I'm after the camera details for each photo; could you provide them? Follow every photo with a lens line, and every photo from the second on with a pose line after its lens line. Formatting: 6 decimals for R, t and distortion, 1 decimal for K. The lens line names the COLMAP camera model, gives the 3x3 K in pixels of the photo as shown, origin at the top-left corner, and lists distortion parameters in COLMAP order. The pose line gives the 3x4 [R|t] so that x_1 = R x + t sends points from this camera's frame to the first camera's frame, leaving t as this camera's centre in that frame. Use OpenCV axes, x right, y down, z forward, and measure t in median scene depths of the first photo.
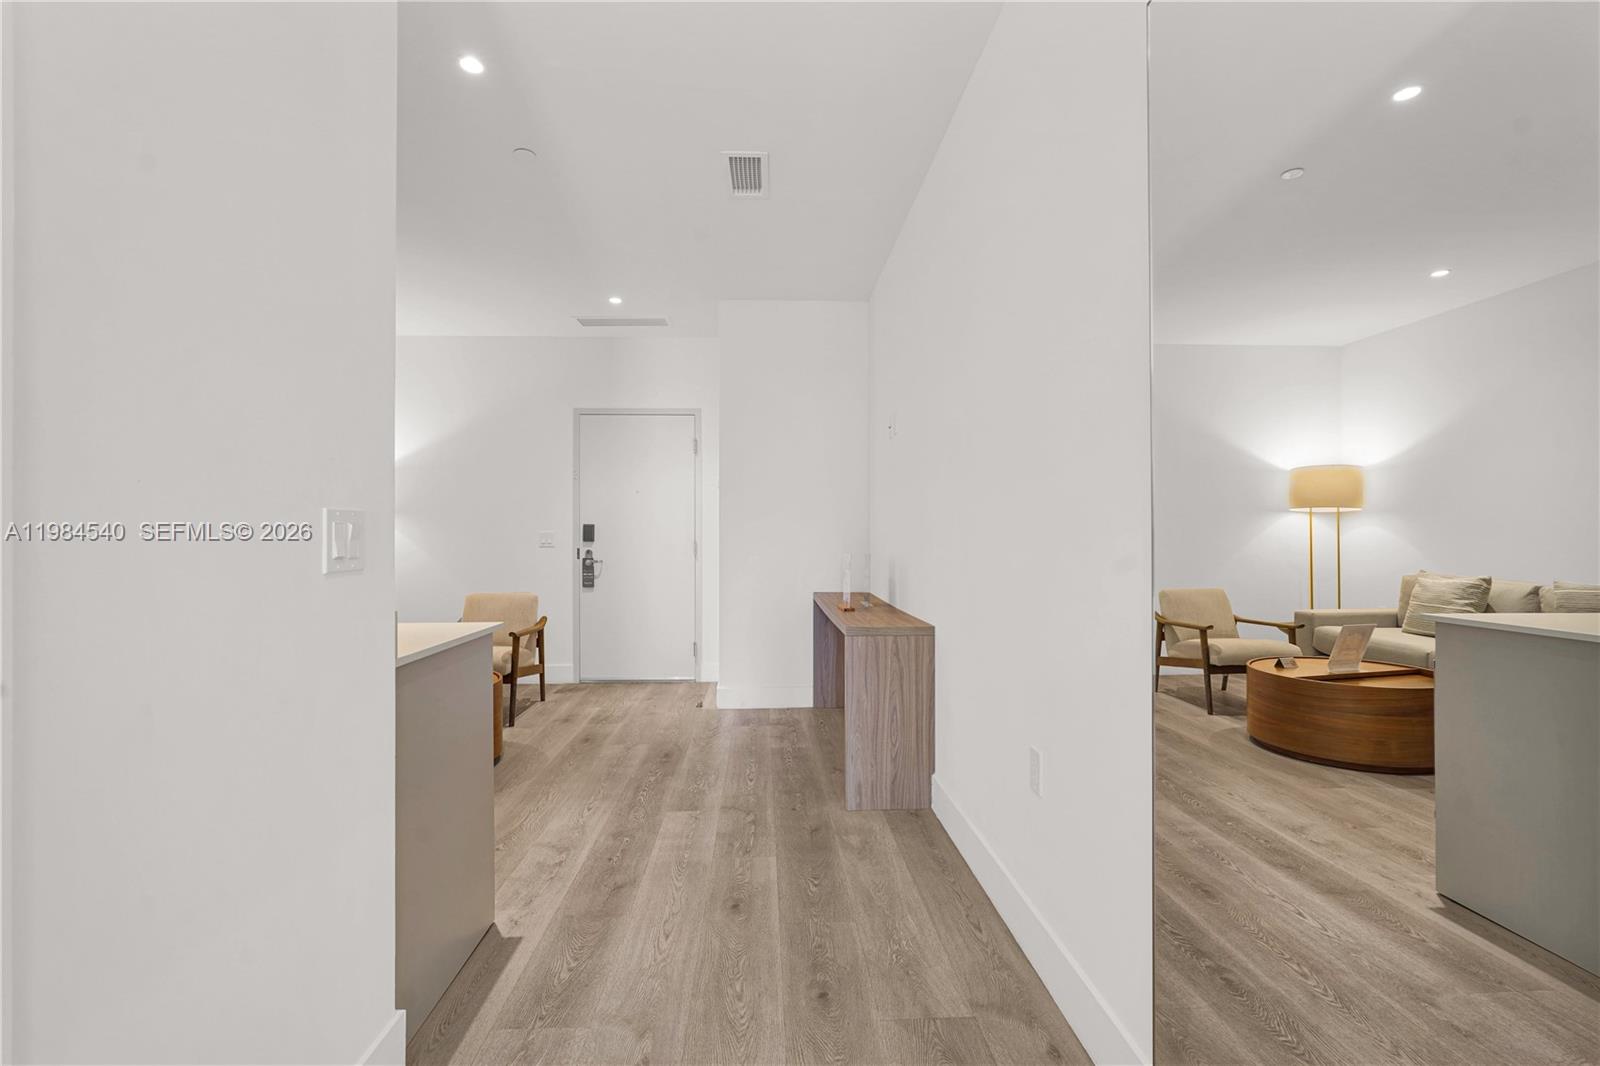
lens RADIAL K [[715.3, 0, 796.0], [0, 715.3, 538.5], [0, 0, 1]] dist [-0.018762, 0.008664]
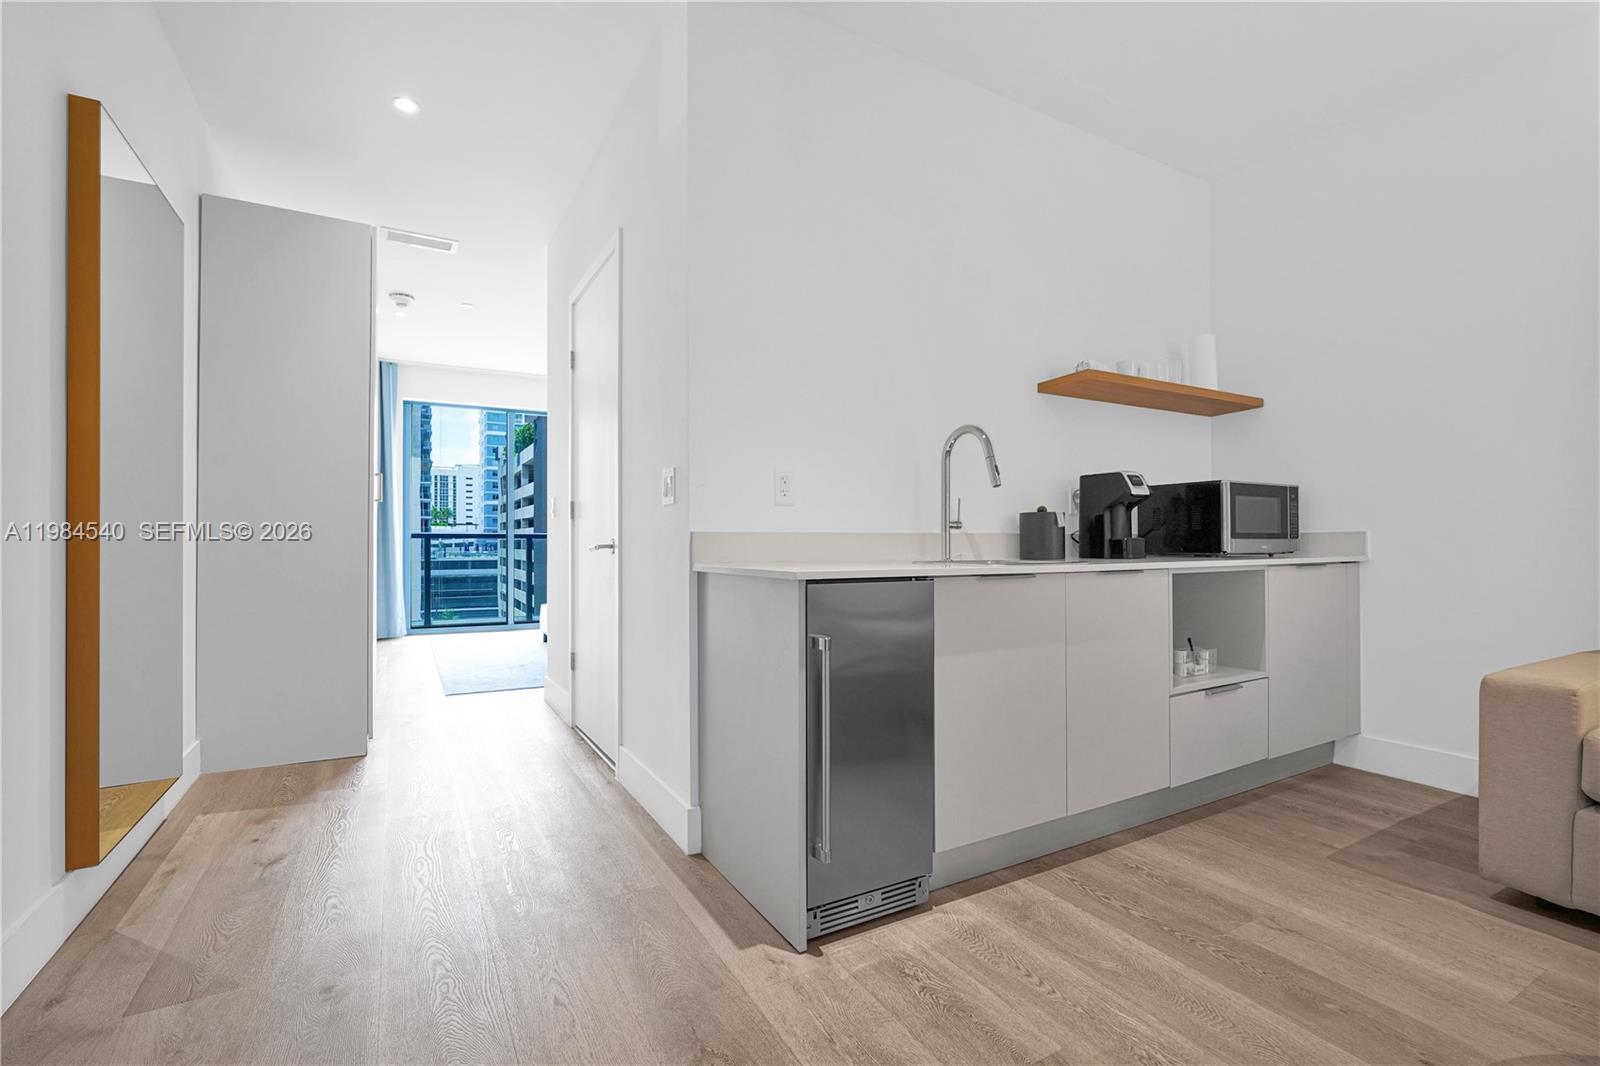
lens RADIAL K [[724.4, 0, 797.7], [0, 724.4, 535.9], [0, 0, 1]] dist [-0.014276, 0.010532]
pose [[-0.894935, 0.000436, -0.446196, -0.040012], [0.002964, 0.999983, -0.004969, 0.048393], [0.446187, -0.005770, -0.894921, 1.002640]]
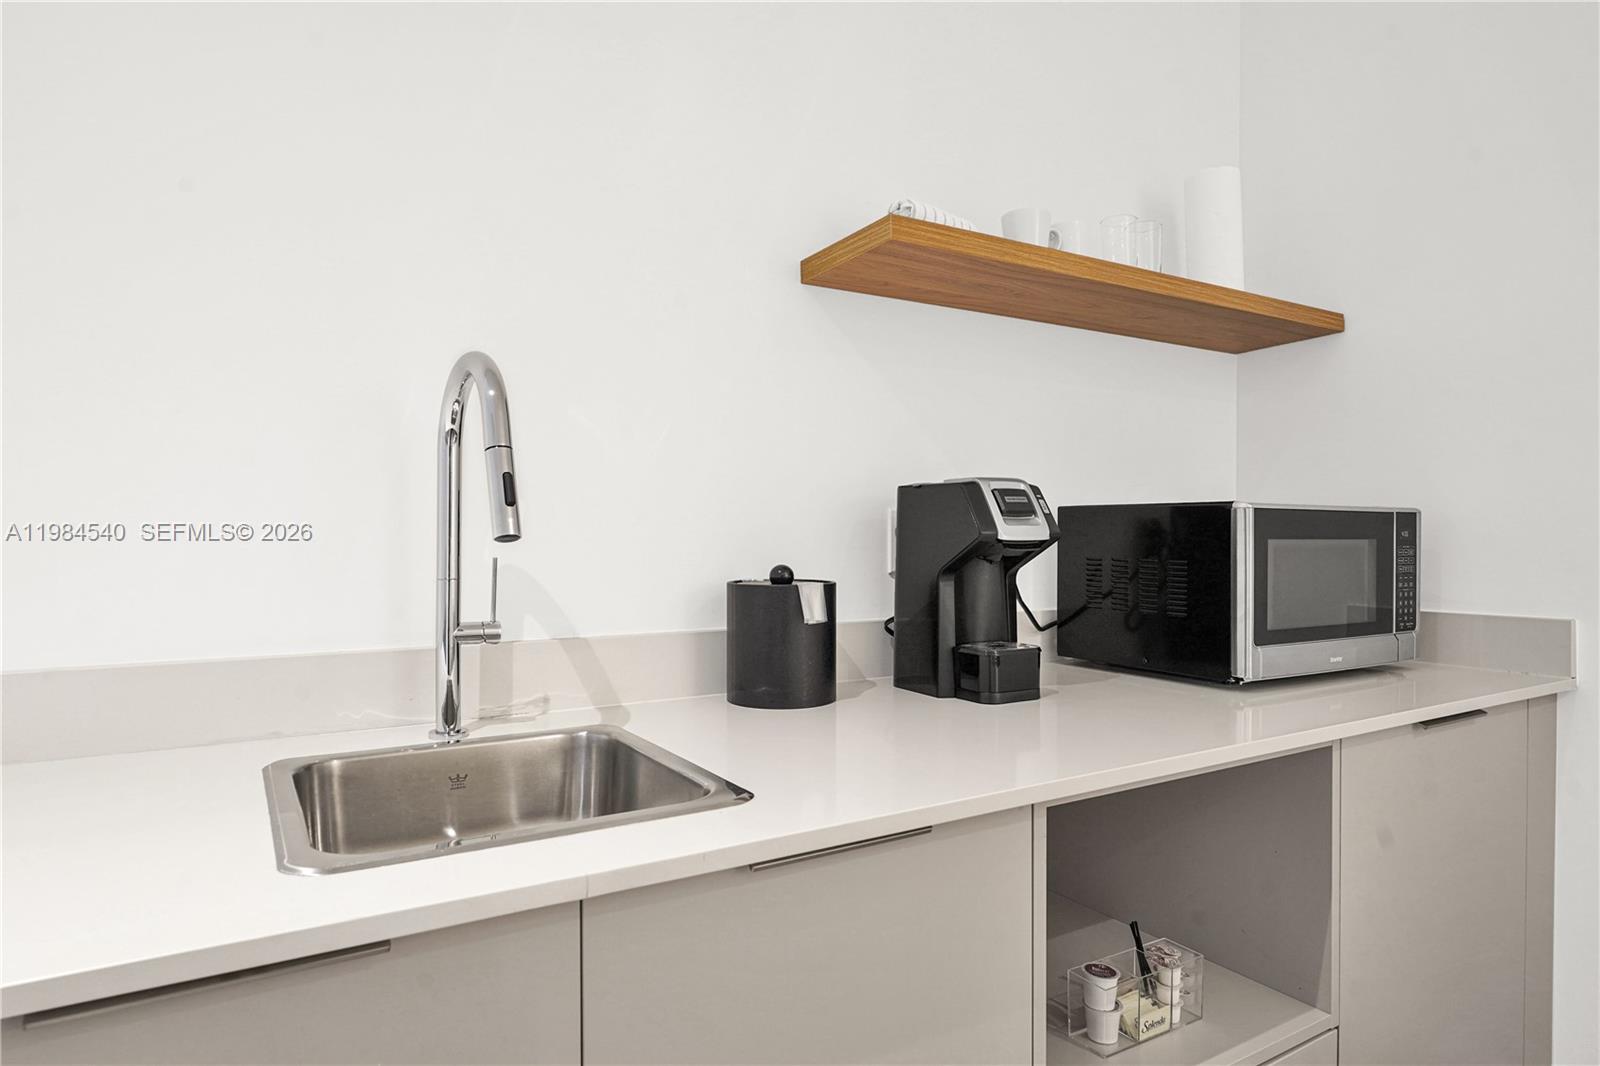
lens RADIAL K [[935.2, 0, 804.1], [0, 935.2, 531.7], [0, 0, 1]] dist [0.003856, 0.001524]
pose [[-0.877847, -0.000097, -0.478941, -0.442366], [-0.004080, 0.999965, 0.007276, -0.004365], [0.478924, 0.008341, -0.877817, 0.776041]]
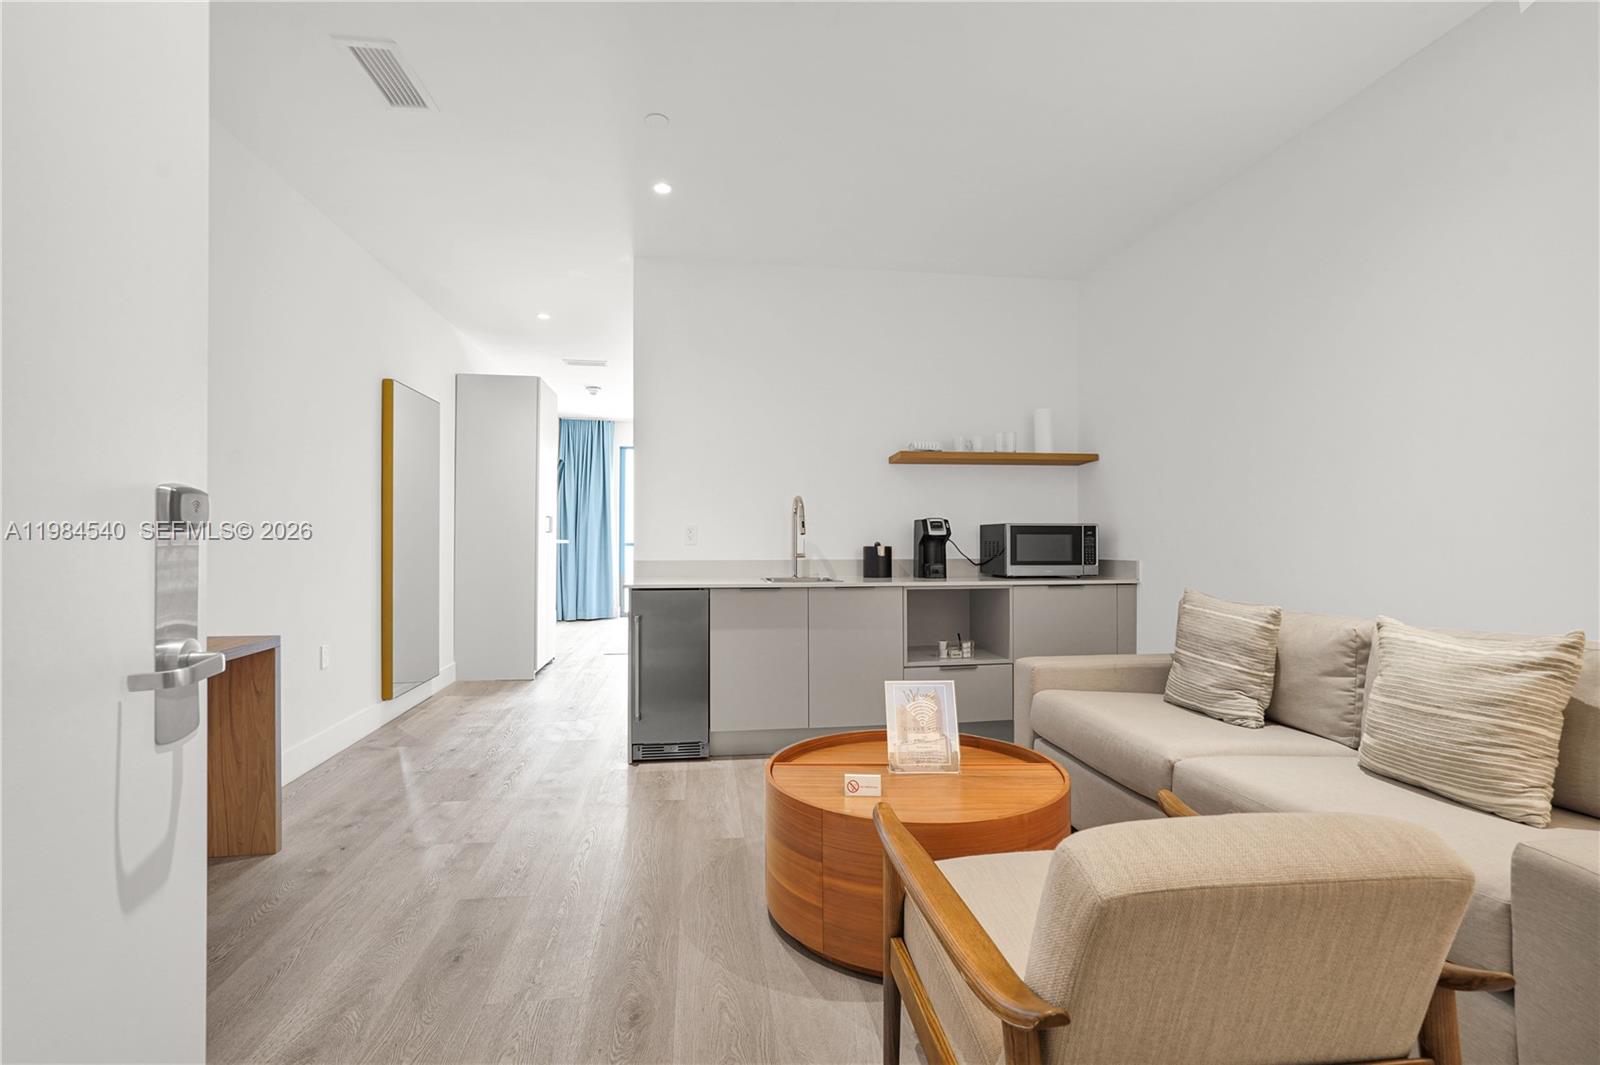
lens RADIAL K [[745.9, 0, 800.2], [0, 745.9, 534.9], [0, 0, 1]] dist [-0.004211, 0.001300]
pose [[-0.996369, 0.001516, -0.085124, -0.397070], [0.001852, 0.999991, -0.003873, 0.005735], [0.085118, -0.004016, -0.996363, 1.622408]]
